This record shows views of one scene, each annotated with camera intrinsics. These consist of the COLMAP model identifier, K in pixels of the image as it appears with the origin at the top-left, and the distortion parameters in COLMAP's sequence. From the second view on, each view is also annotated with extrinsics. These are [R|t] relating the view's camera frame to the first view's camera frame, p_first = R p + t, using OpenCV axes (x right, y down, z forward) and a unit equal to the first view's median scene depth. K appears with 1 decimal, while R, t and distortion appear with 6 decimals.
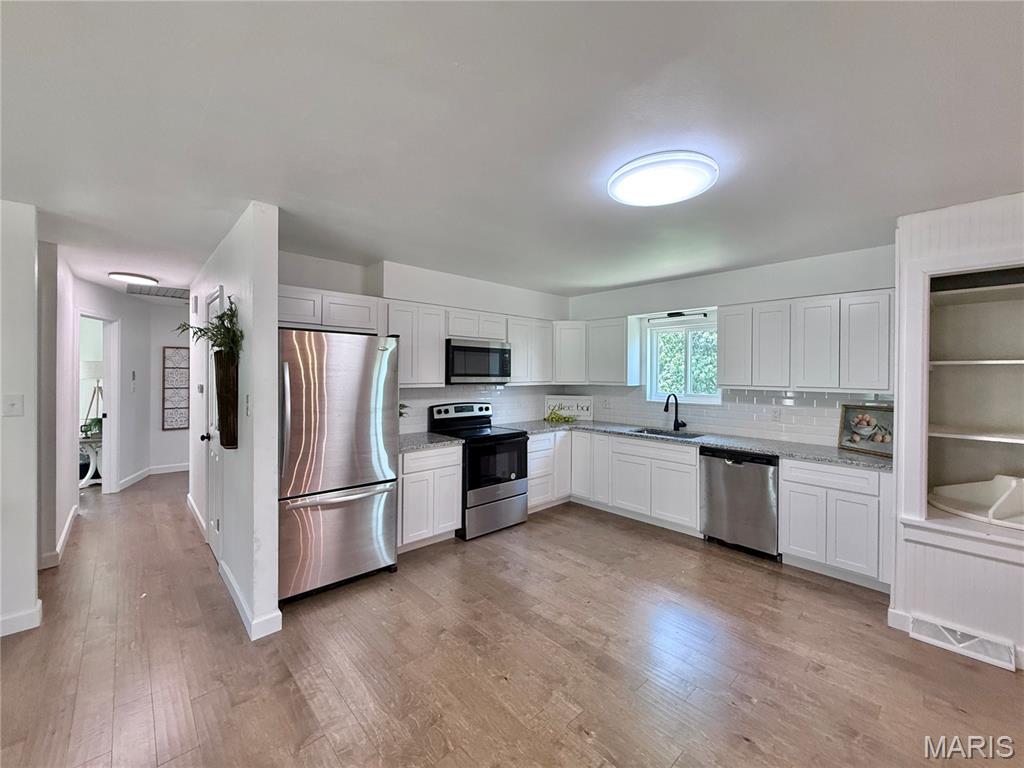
lens RADIAL K [[418.4, 0, 512.0], [0, 418.4, 384.0], [0, 0, 1]] dist [-0.000067, -0.000079]
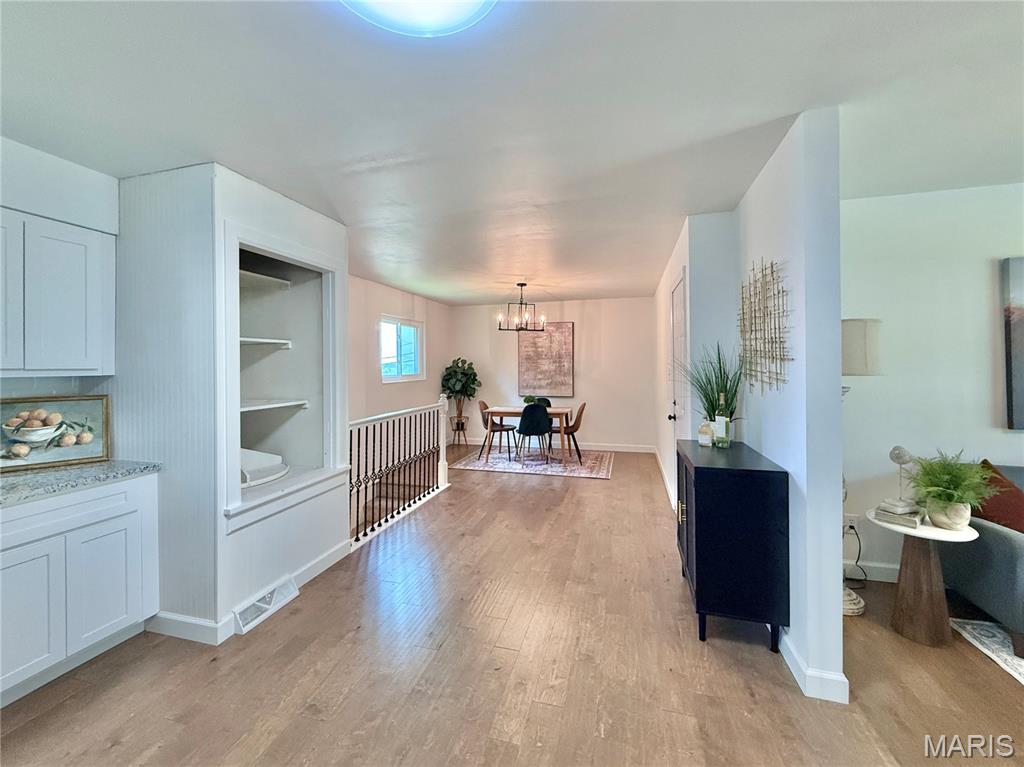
lens RADIAL K [[407.8, 0, 513.7], [0, 407.8, 359.0], [0, 0, 1]] dist [-0.000179, -0.000024]
pose [[-0.525125, 0.001869, 0.851023, -0.094887], [0.019768, 0.999755, 0.010003, 0.001546], [-0.850795, 0.022076, -0.525033, 0.722716]]
